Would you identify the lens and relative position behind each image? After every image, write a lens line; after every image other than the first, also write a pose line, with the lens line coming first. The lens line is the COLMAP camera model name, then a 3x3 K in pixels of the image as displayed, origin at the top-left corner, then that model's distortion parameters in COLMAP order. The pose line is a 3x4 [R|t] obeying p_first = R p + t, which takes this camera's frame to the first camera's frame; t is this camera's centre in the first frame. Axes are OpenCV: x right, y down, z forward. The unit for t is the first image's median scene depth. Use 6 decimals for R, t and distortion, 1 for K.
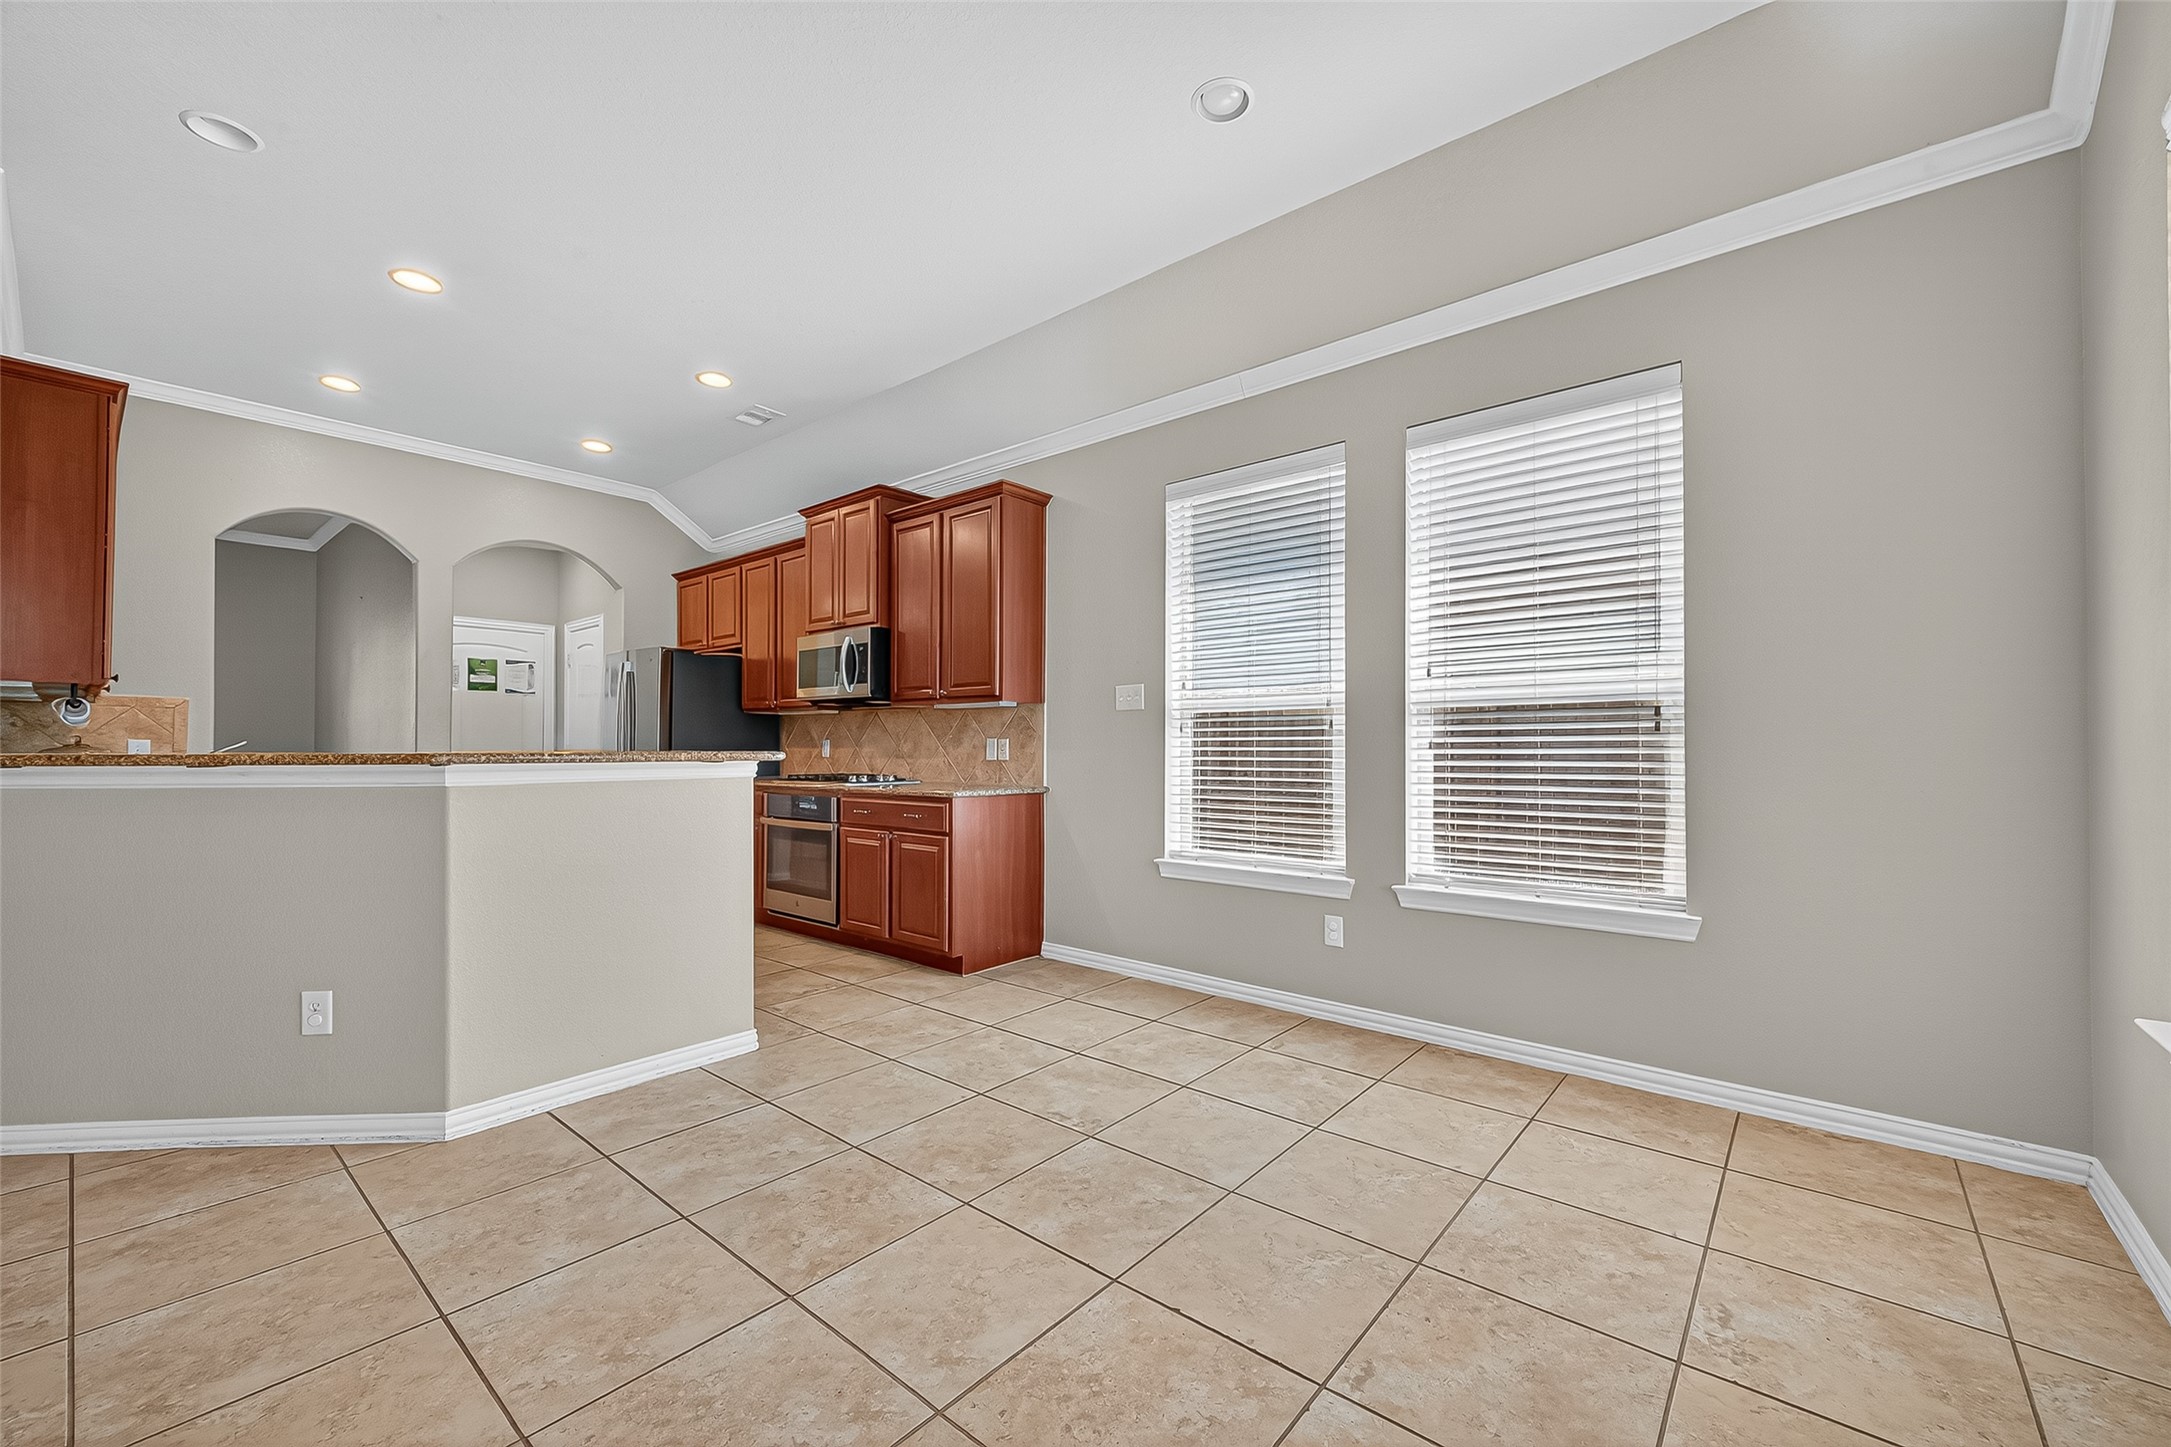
lens RADIAL K [[845.5, 0, 1081.3], [0, 845.5, 735.5], [0, 0, 1]] dist [0.013109, -0.000094]
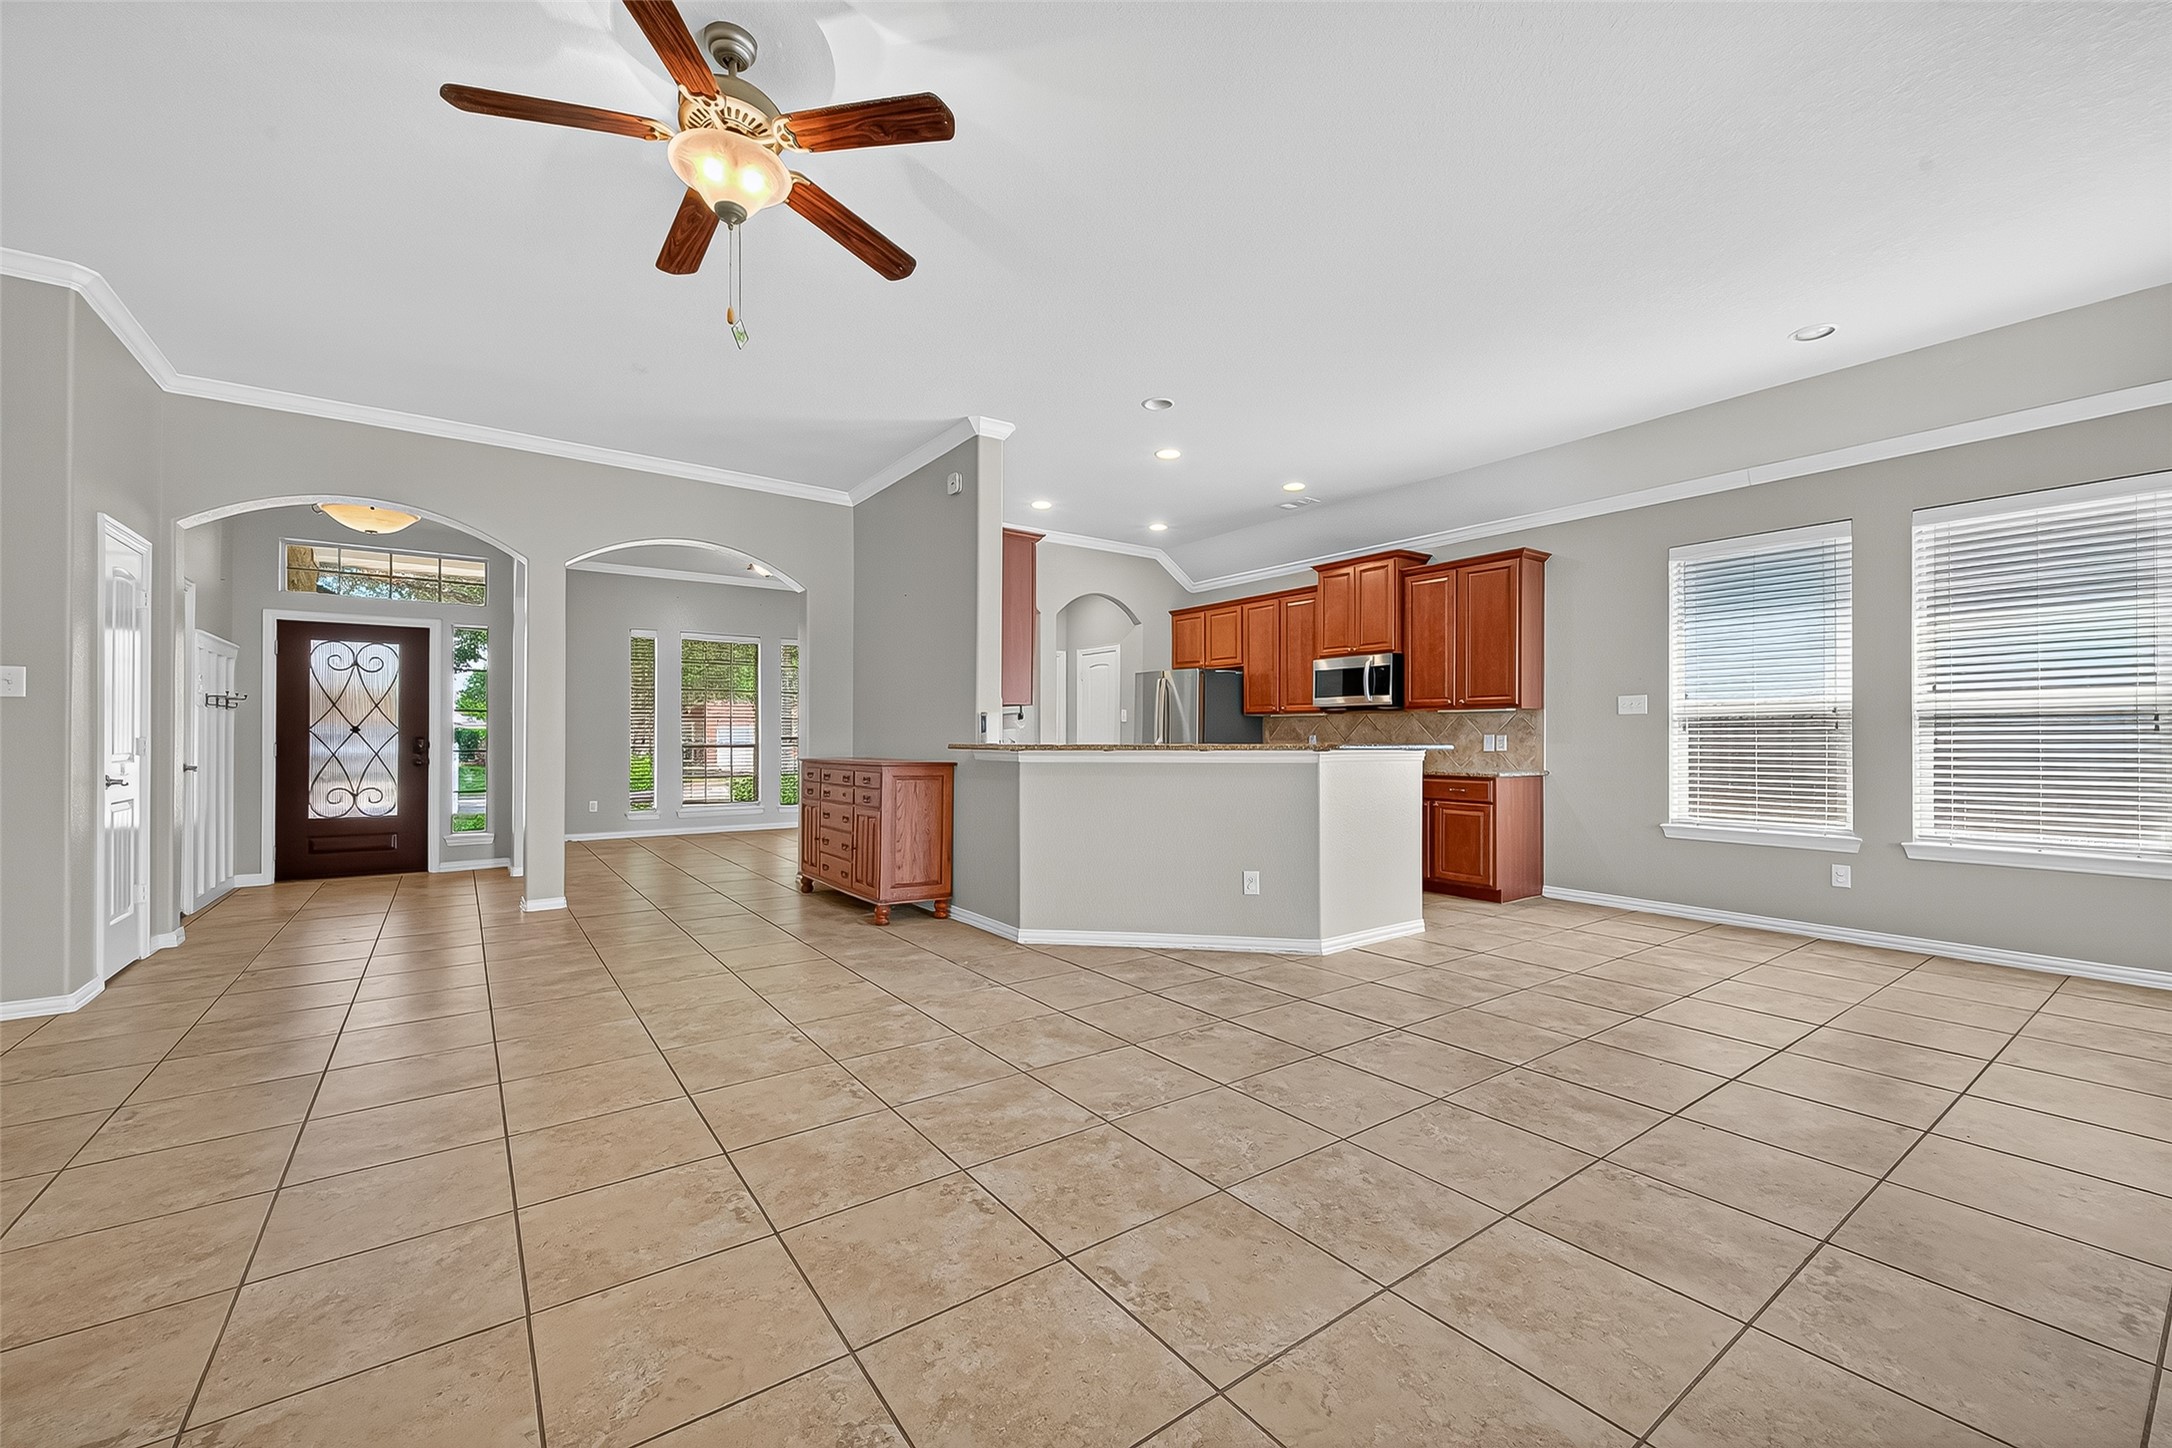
lens RADIAL K [[845.9, 0, 1094.4], [0, 845.9, 731.7], [0, 0, 1]] dist [0.013109, -0.000094]
pose [[0.974669, -0.000852, -0.223650, -0.486511], [0.001734, 0.999991, 0.003746, -0.009237], [0.223645, -0.004039, 0.974662, -0.529137]]
